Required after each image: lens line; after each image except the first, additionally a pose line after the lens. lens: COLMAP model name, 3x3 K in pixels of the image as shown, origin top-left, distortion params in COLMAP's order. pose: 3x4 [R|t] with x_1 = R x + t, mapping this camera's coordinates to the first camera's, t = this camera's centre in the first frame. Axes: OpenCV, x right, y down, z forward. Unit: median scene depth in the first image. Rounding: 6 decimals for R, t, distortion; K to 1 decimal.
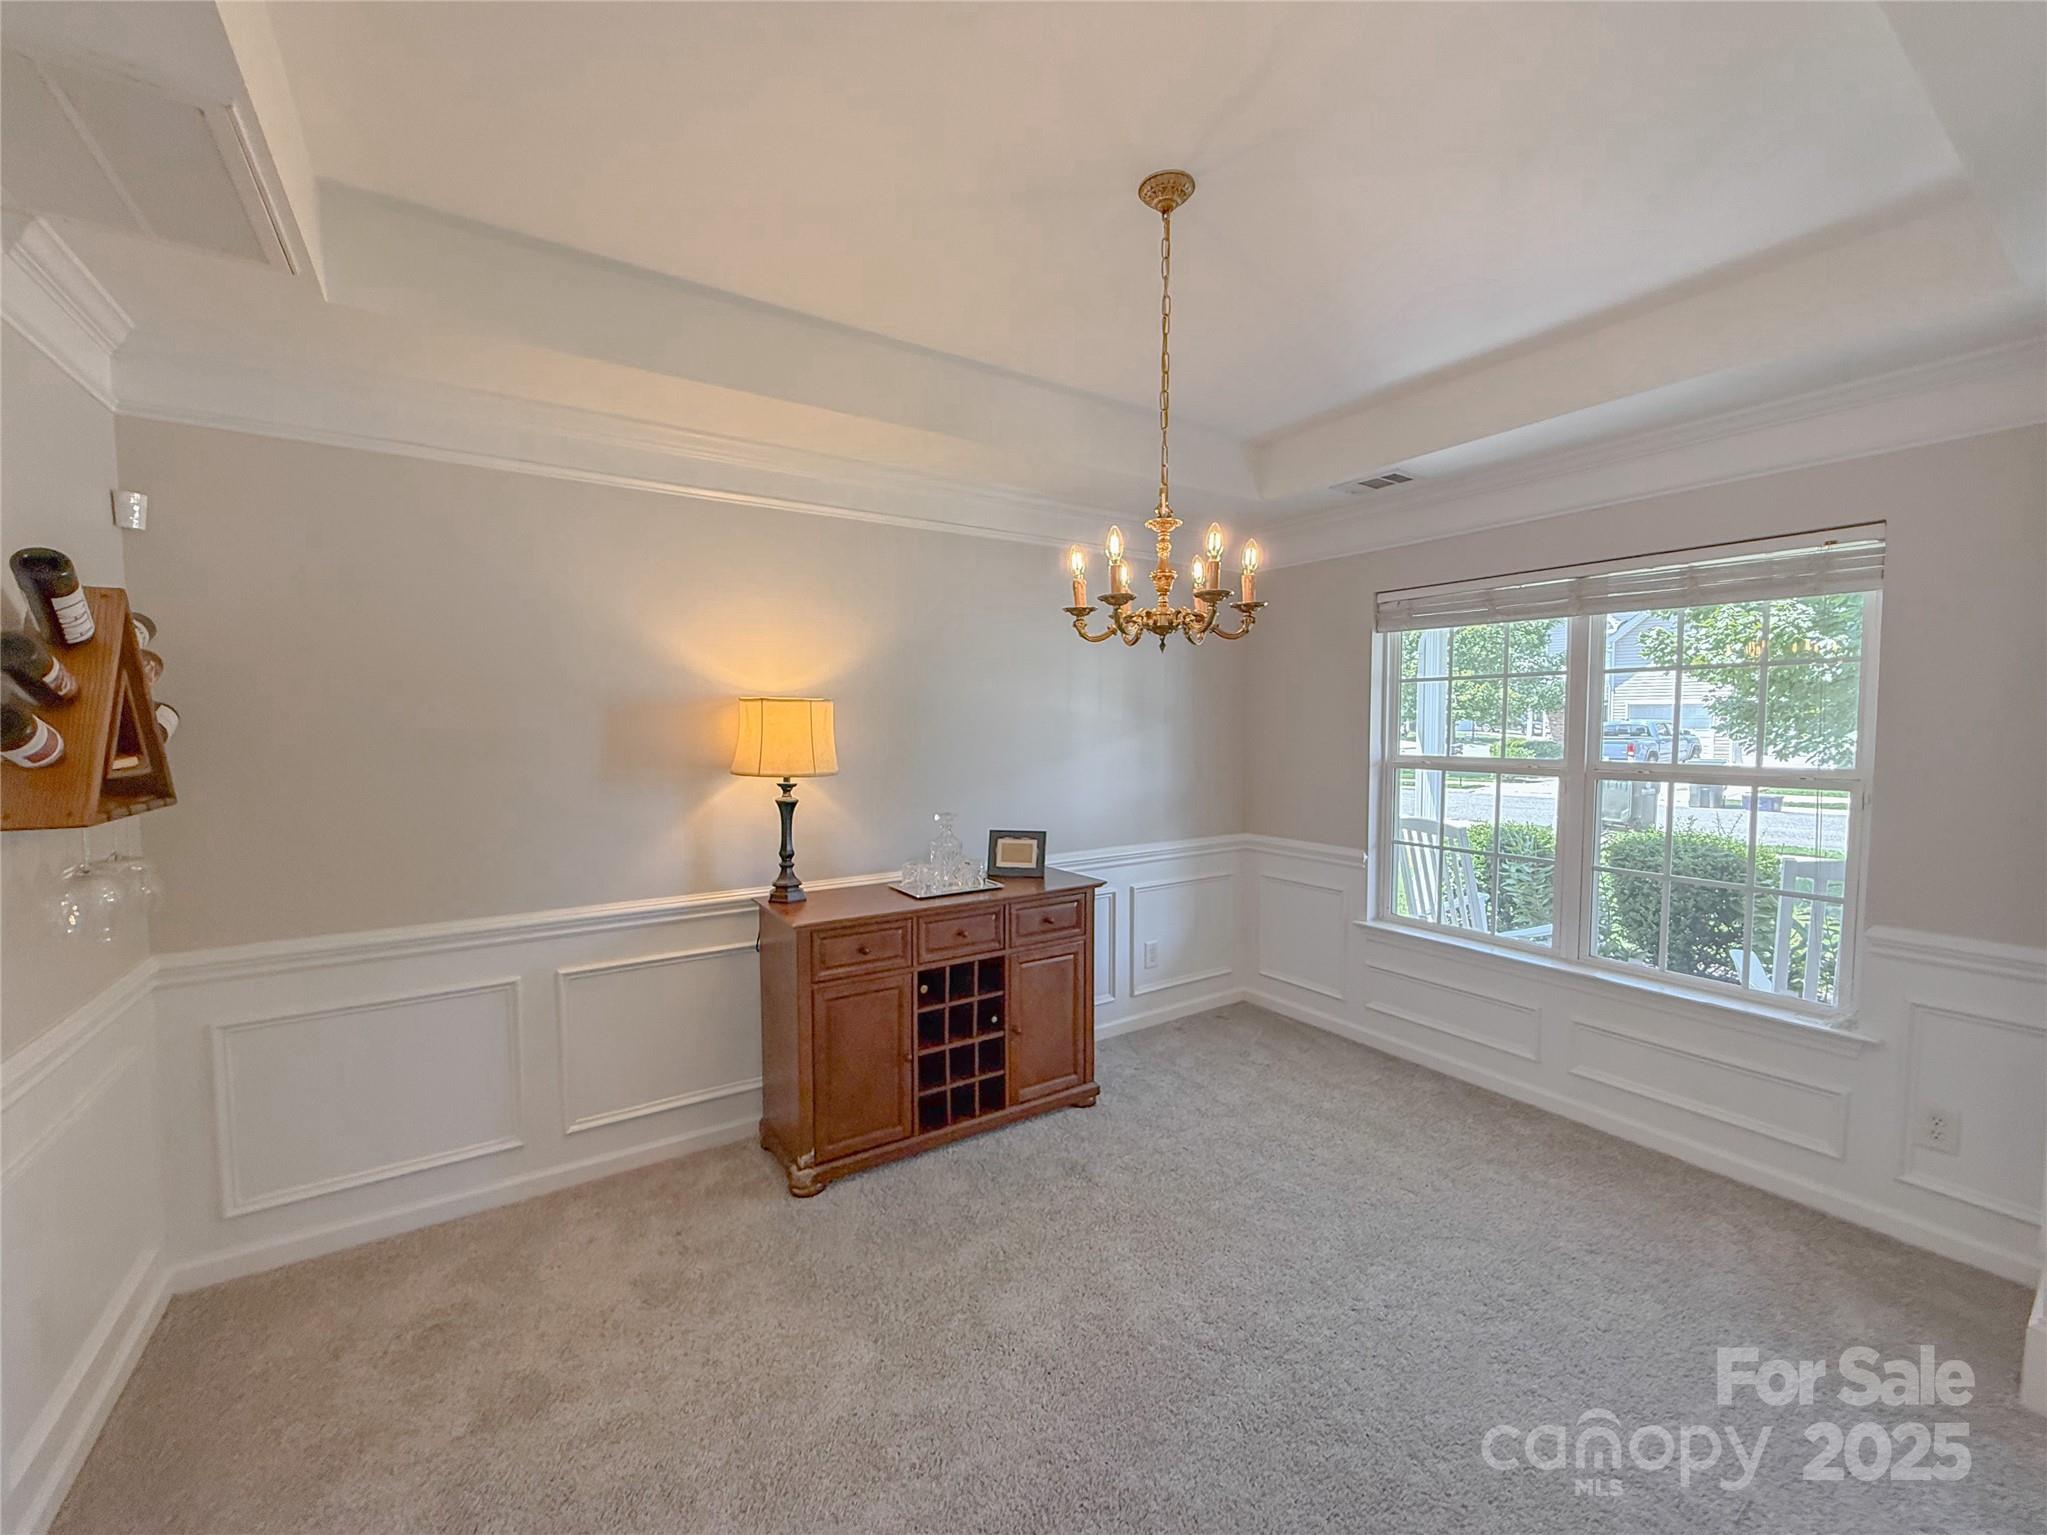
lens RADIAL K [[812.1, 0, 1019.8], [0, 812.1, 769.1], [0, 0, 1]] dist [-0.000708, -0.000096]
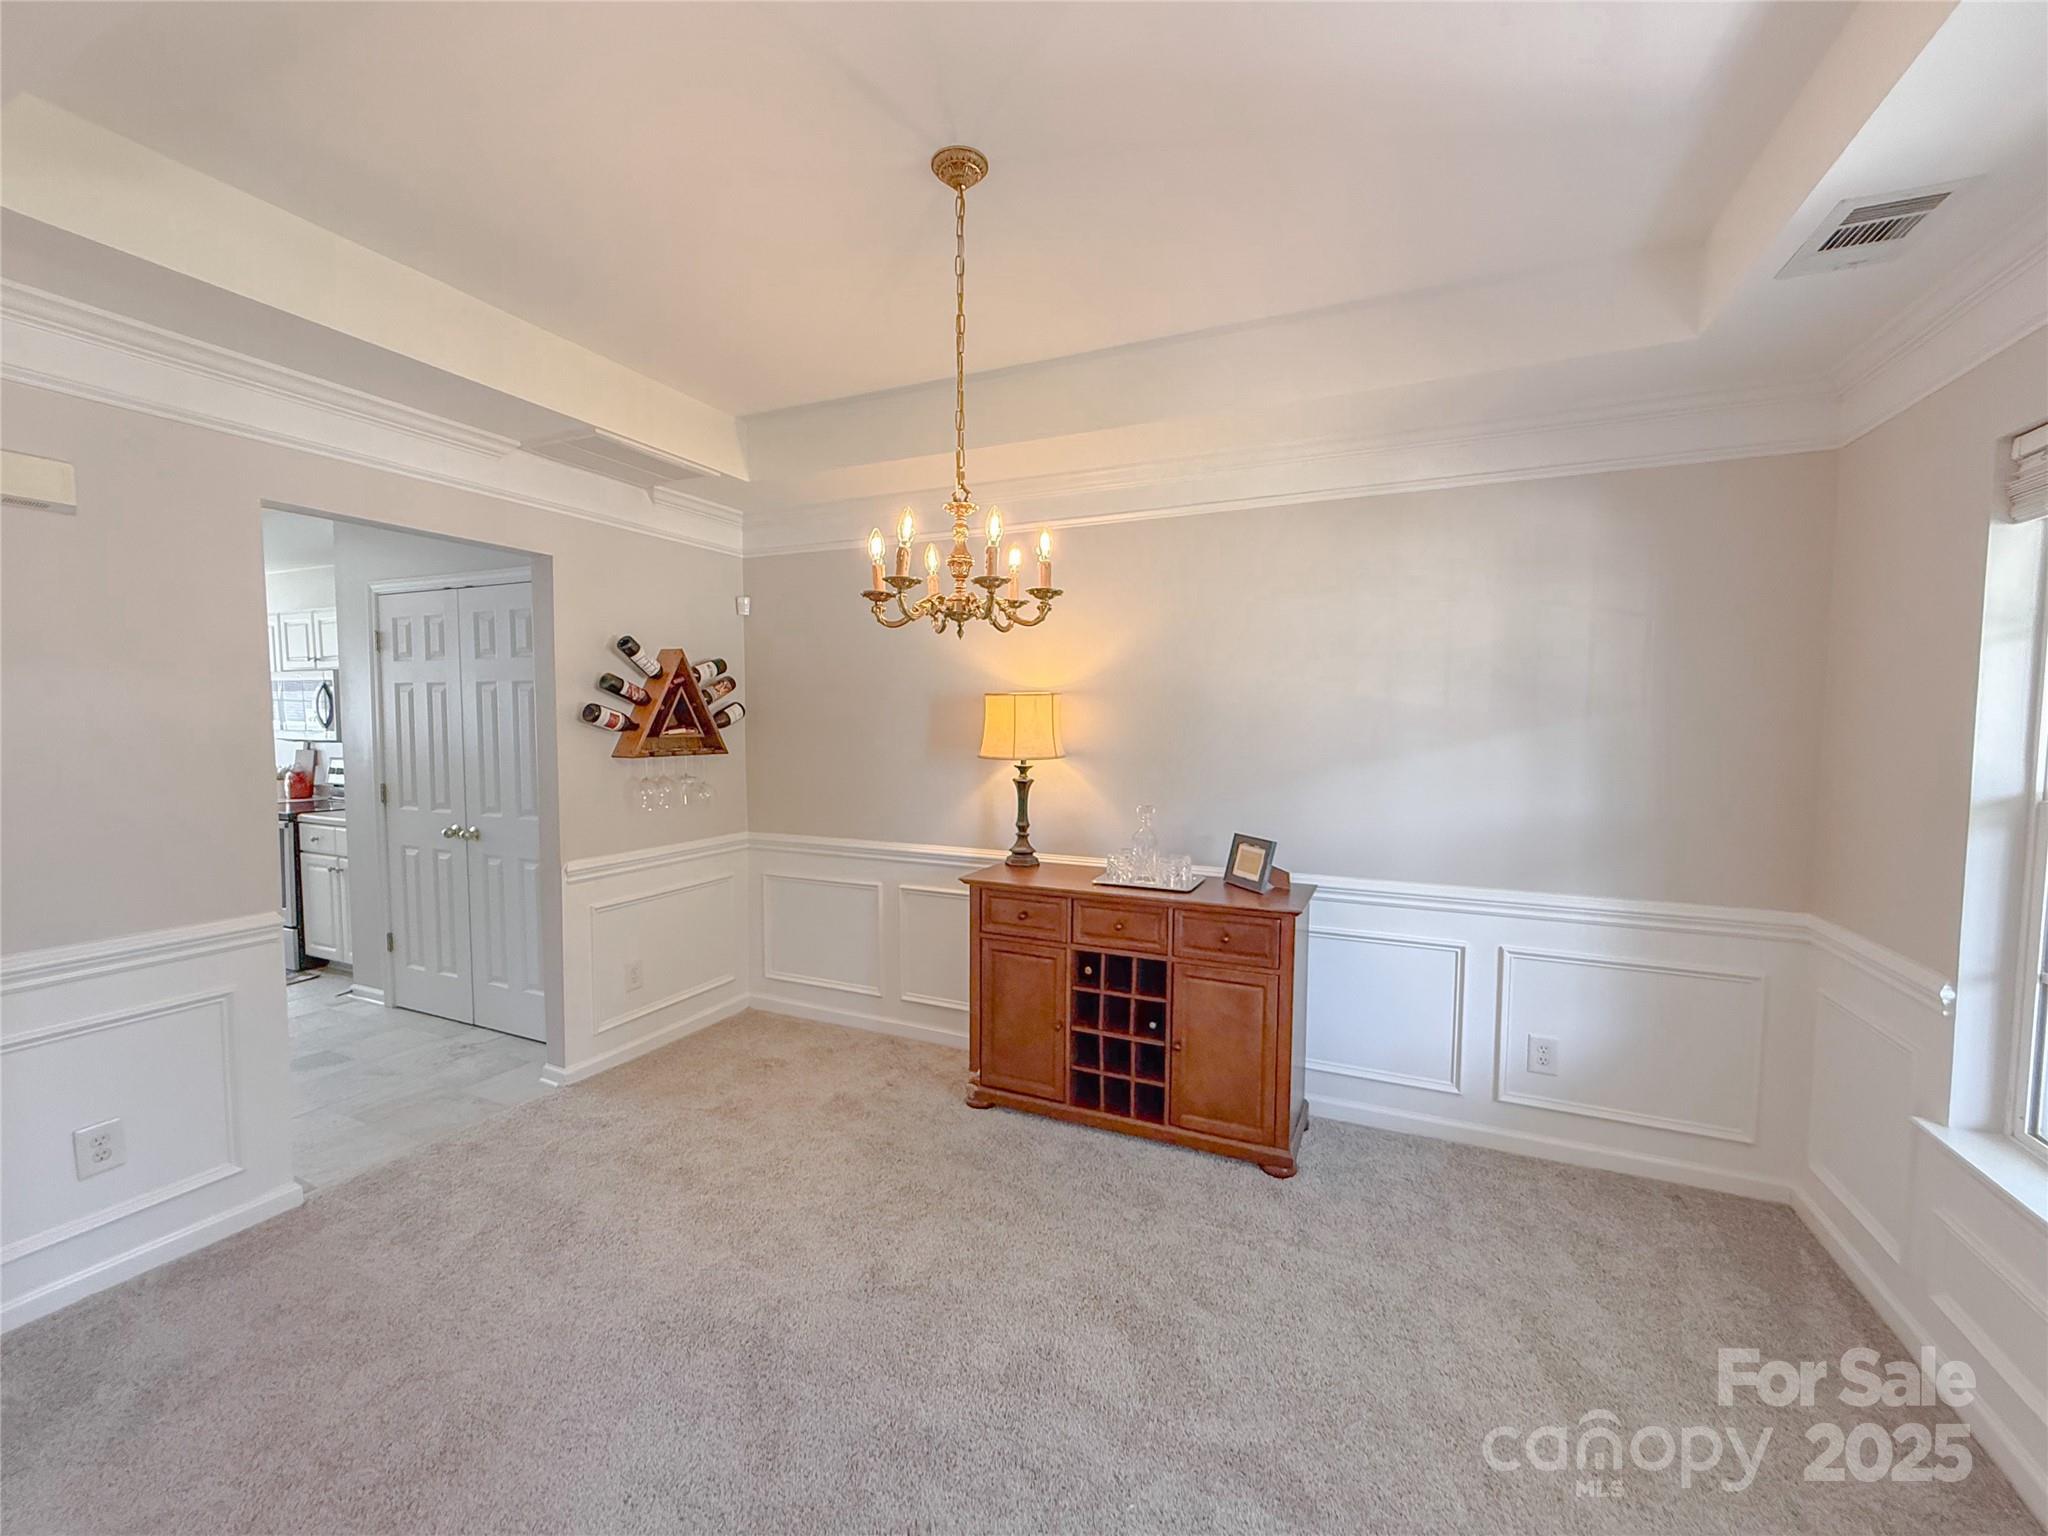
lens RADIAL K [[832.4, 0, 1024.0], [0, 832.4, 768.0], [0, 0, 1]] dist [0.000763, 0.000346]
pose [[0.533441, 0.052767, -0.844190, 0.719585], [-0.053448, 0.998160, 0.028617, -0.013042], [0.844147, 0.029855, 0.535280, 0.352400]]
